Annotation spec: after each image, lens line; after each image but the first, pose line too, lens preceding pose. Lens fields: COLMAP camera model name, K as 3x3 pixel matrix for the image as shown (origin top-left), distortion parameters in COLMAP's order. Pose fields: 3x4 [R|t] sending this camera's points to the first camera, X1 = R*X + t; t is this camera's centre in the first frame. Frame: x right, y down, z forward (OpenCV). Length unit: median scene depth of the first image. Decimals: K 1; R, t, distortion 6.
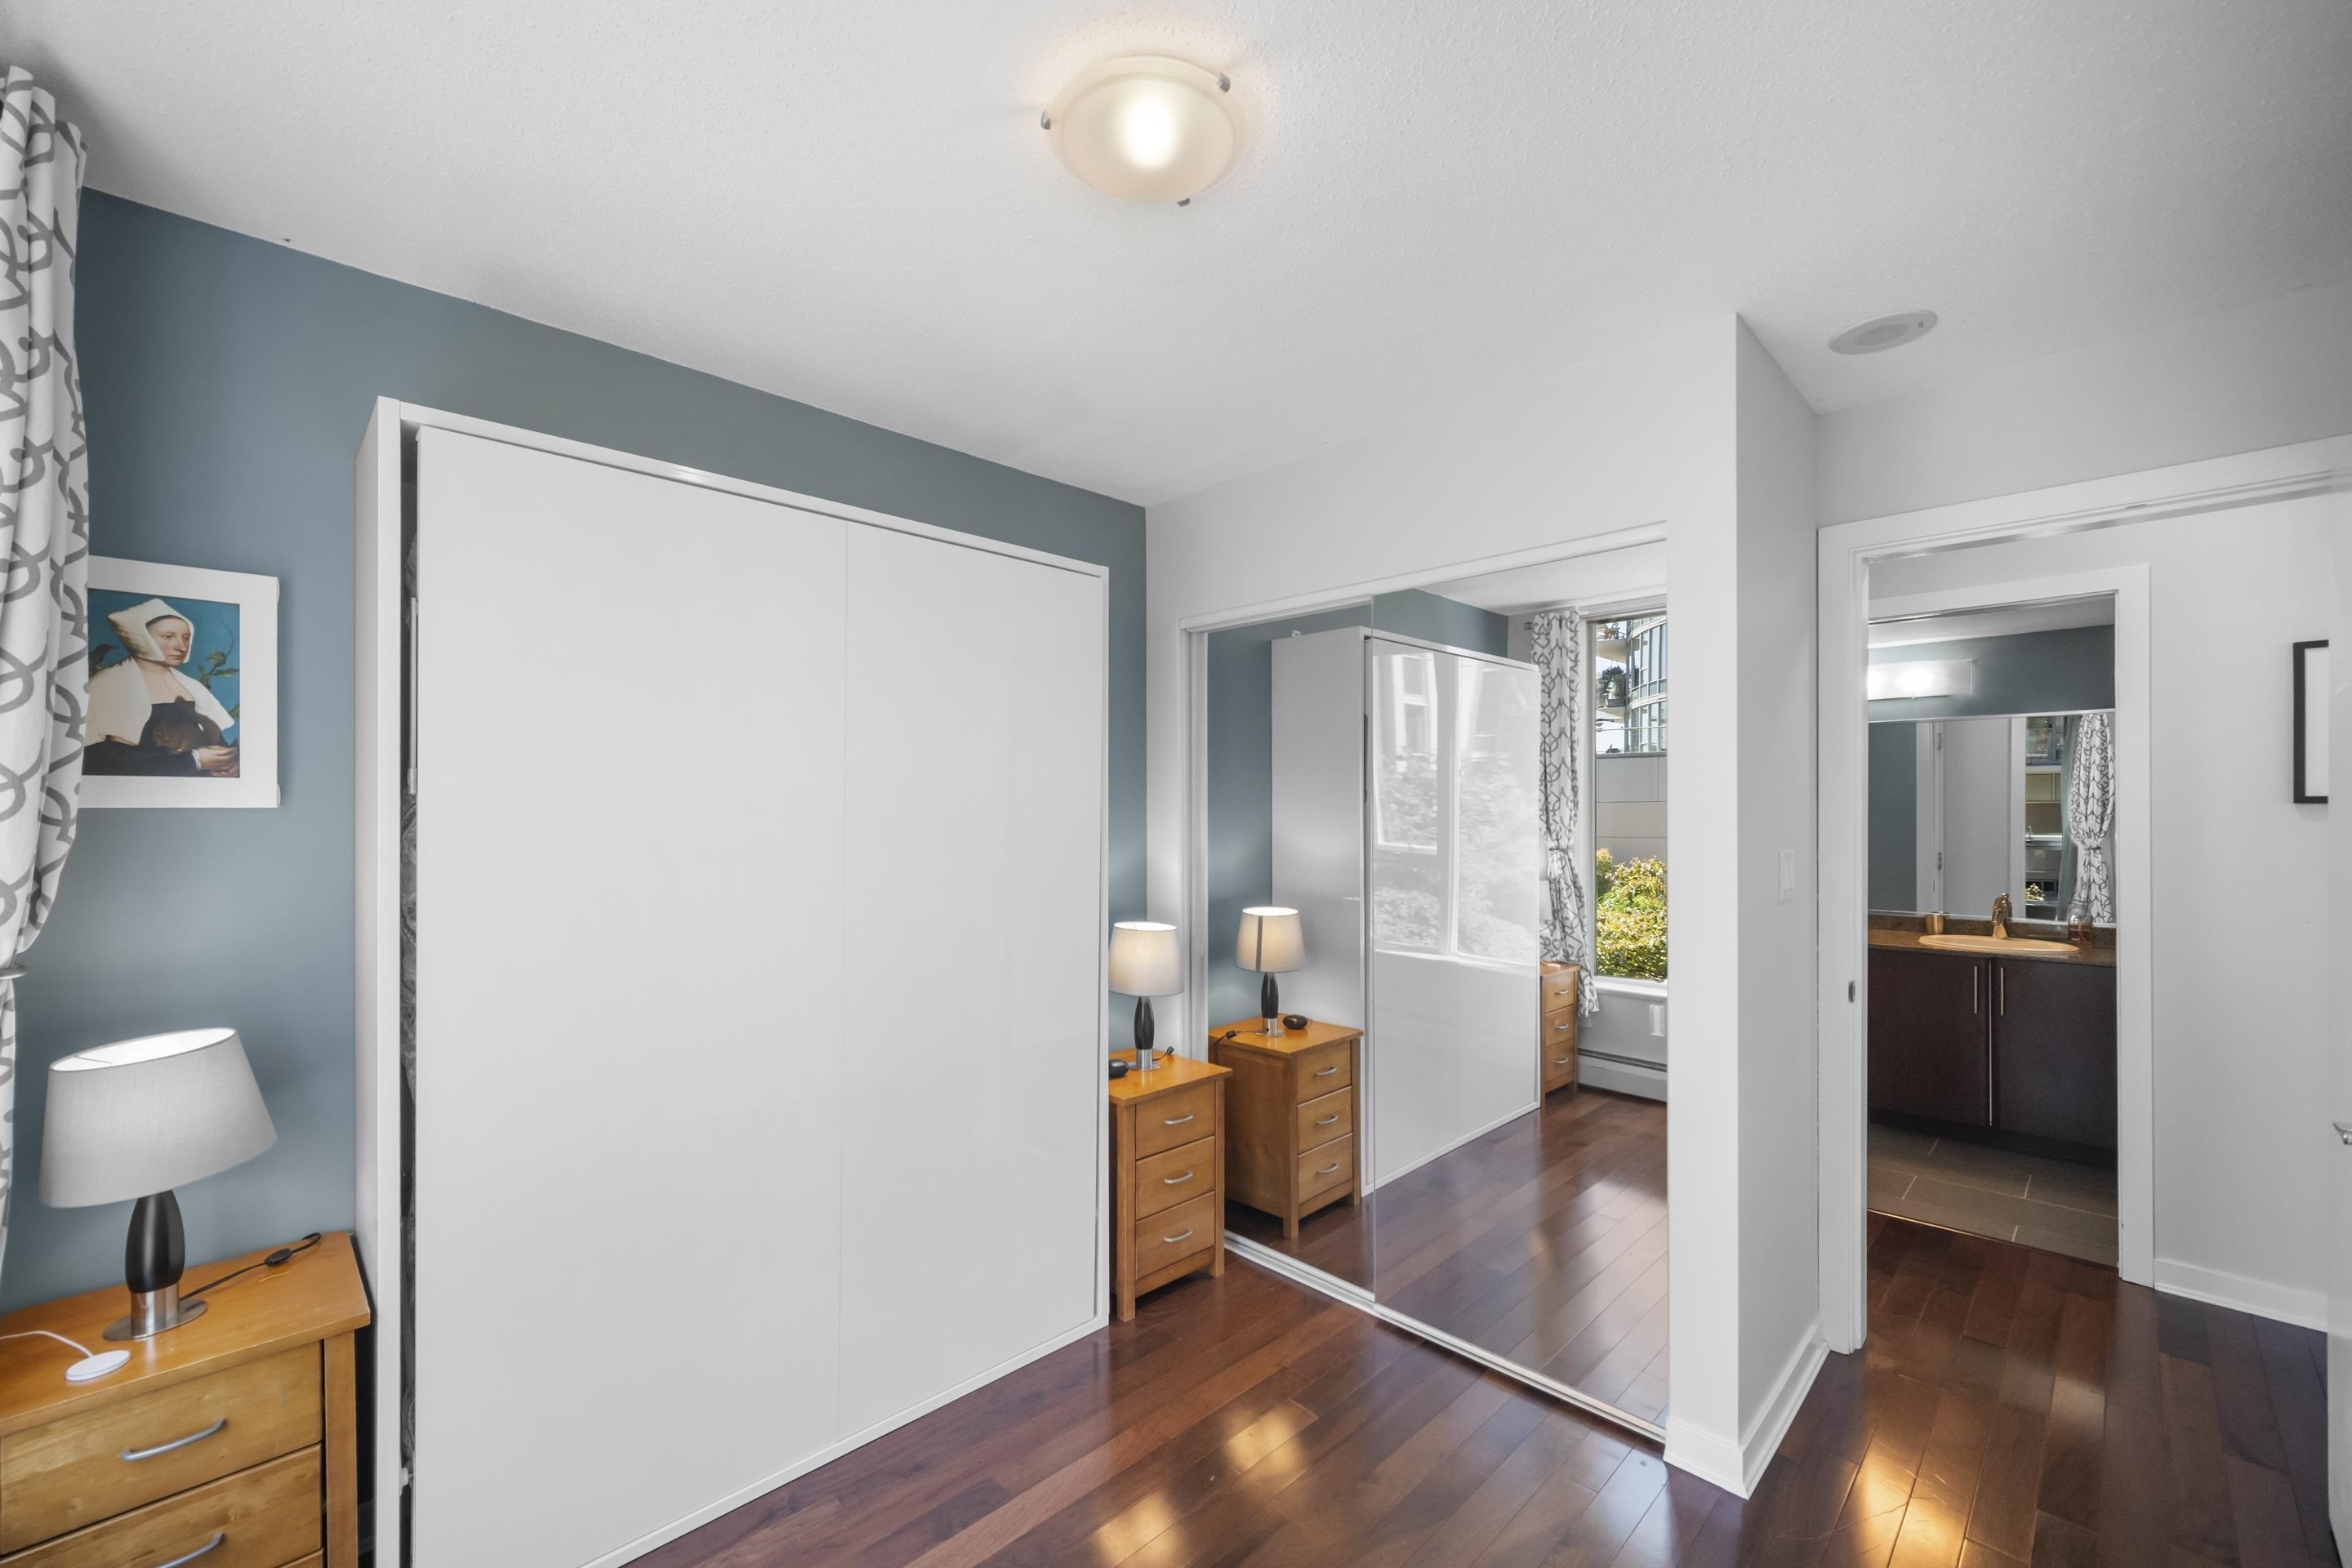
lens RADIAL K [[953.4, 0, 1169.9], [0, 953.4, 799.8], [0, 0, 1]] dist [0.000858, 0.000193]
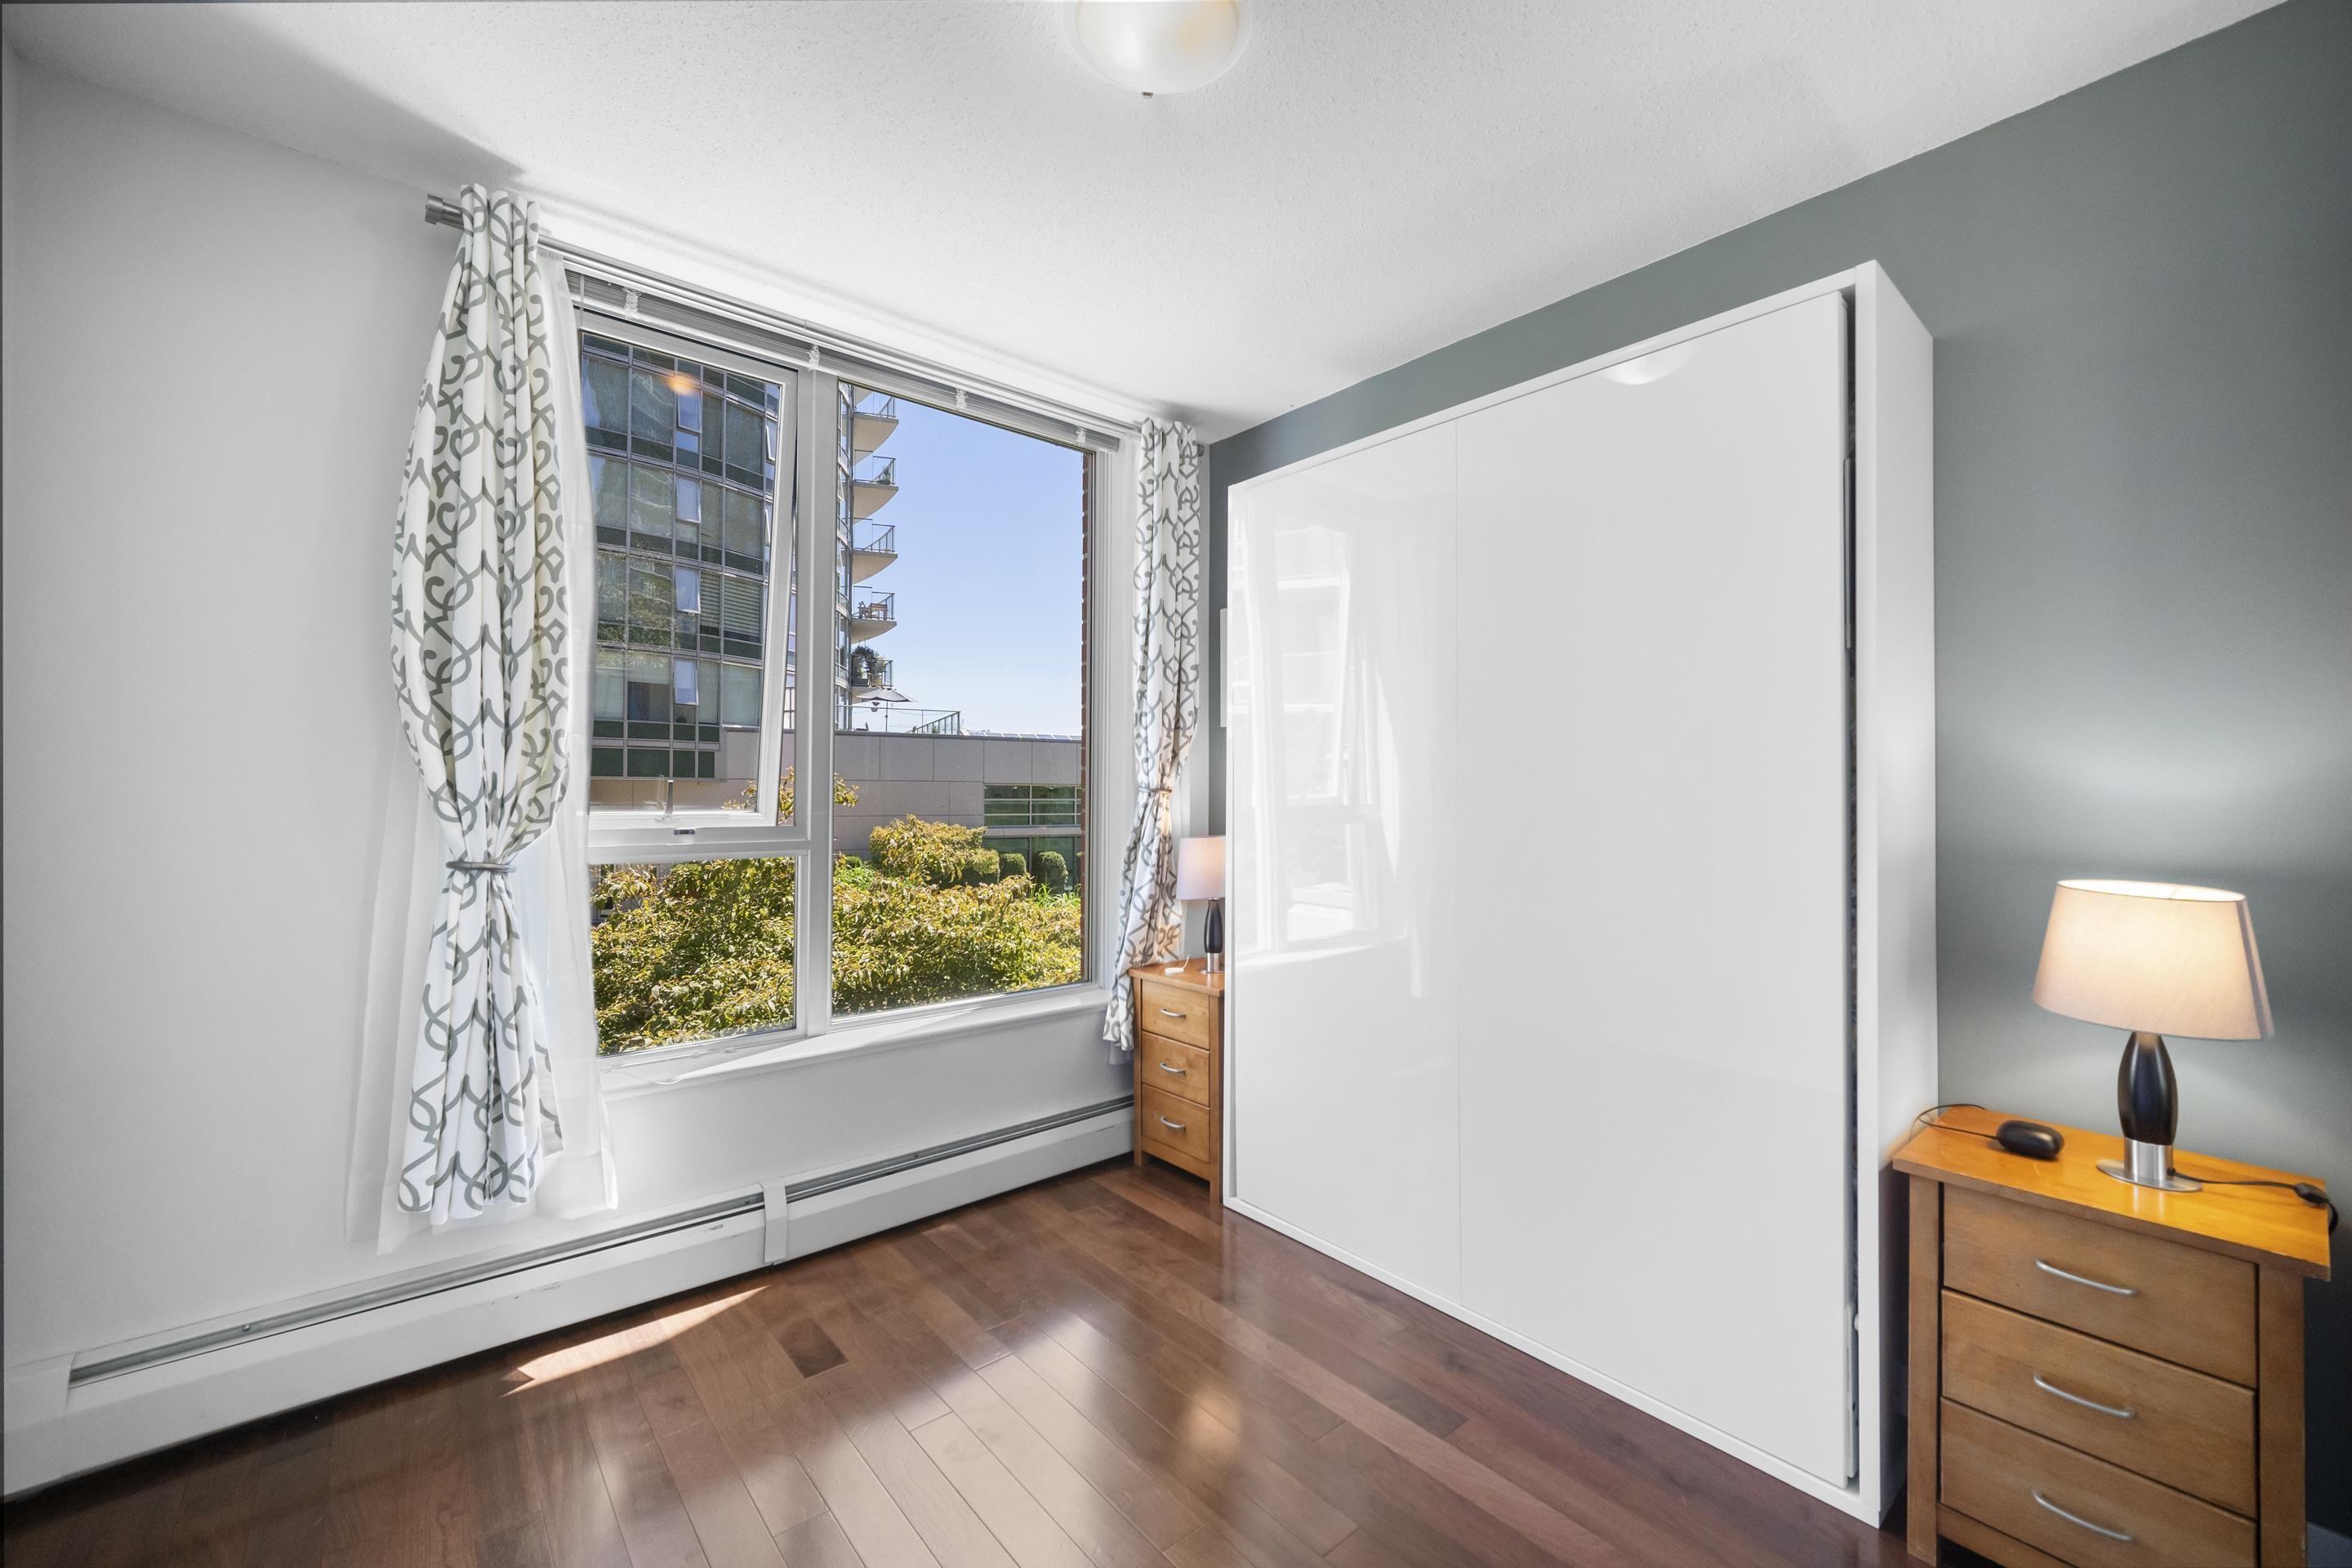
lens RADIAL K [[953.4, 0, 1170.0], [0, 953.4, 789.4], [0, 0, 1]] dist [0.000858, 0.000193]
pose [[-0.089813, -0.007778, -0.995928, 0.651124], [0.004543, 0.999956, -0.008219, 0.109053], [0.995948, -0.005263, -0.089774, 0.712017]]
